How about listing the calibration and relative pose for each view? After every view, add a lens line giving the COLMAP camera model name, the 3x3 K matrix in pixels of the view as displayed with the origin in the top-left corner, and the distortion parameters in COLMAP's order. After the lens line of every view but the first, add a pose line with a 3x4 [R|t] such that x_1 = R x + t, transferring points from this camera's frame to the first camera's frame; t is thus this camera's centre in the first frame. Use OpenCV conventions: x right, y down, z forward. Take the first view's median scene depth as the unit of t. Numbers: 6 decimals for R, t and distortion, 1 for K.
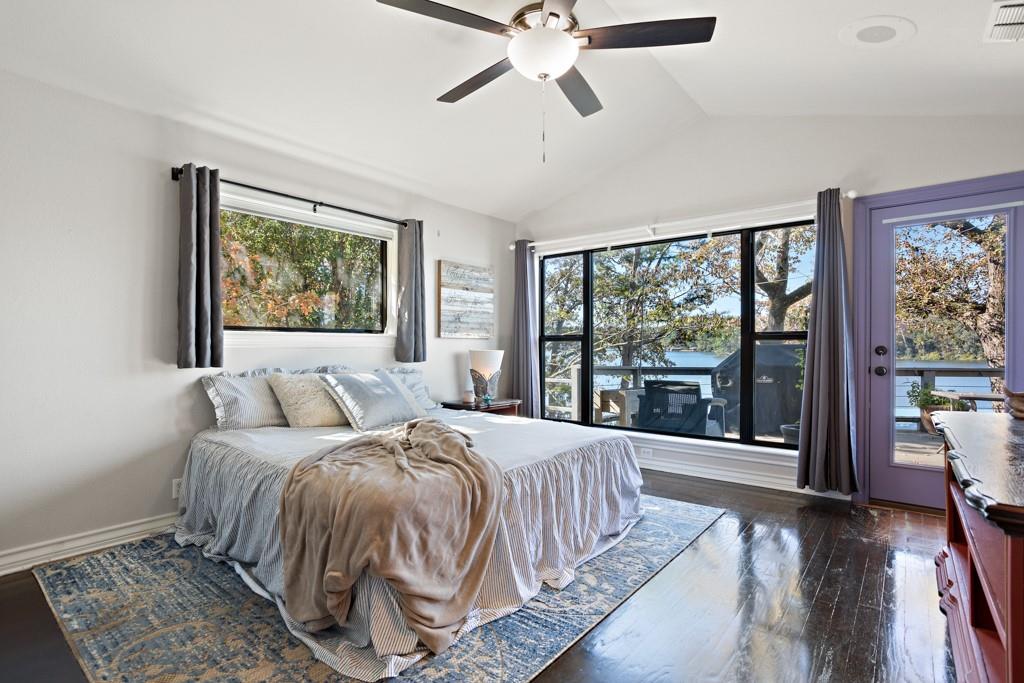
lens RADIAL K [[481.3, 0, 518.6], [0, 481.3, 347.1], [0, 0, 1]] dist [0.009030, 0.002041]
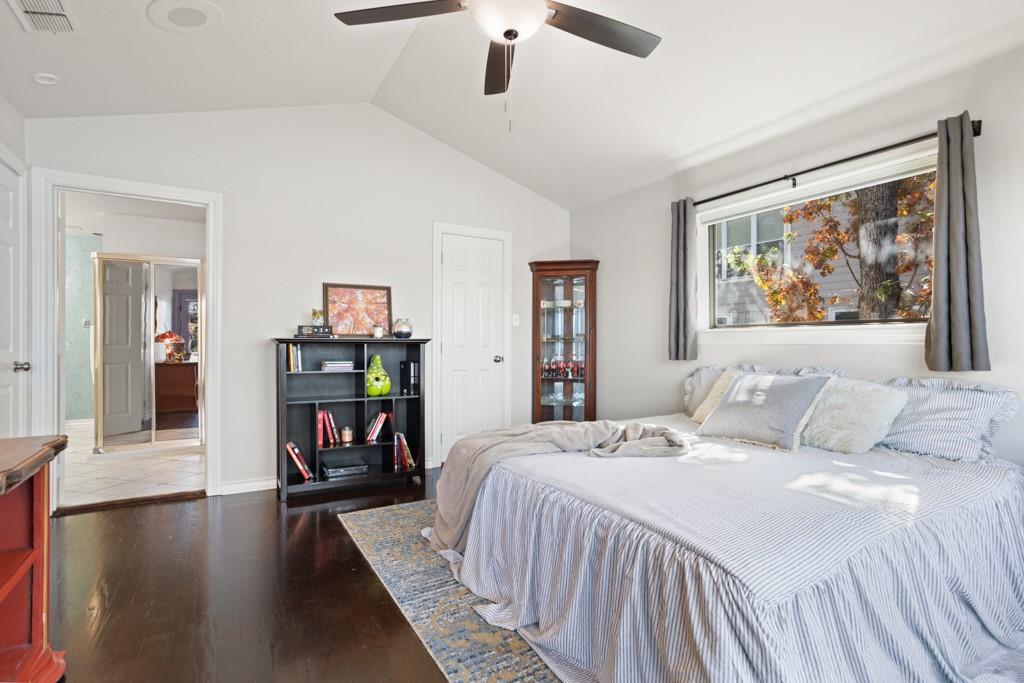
lens RADIAL K [[481.3, 0, 518.5], [0, 481.3, 340.4], [0, 0, 1]] dist [0.009030, 0.002041]
pose [[-0.317563, -0.000686, -0.948237, 0.588314], [0.004915, 0.999985, -0.002369, -0.006981], [0.948224, -0.005413, -0.317555, 0.862578]]
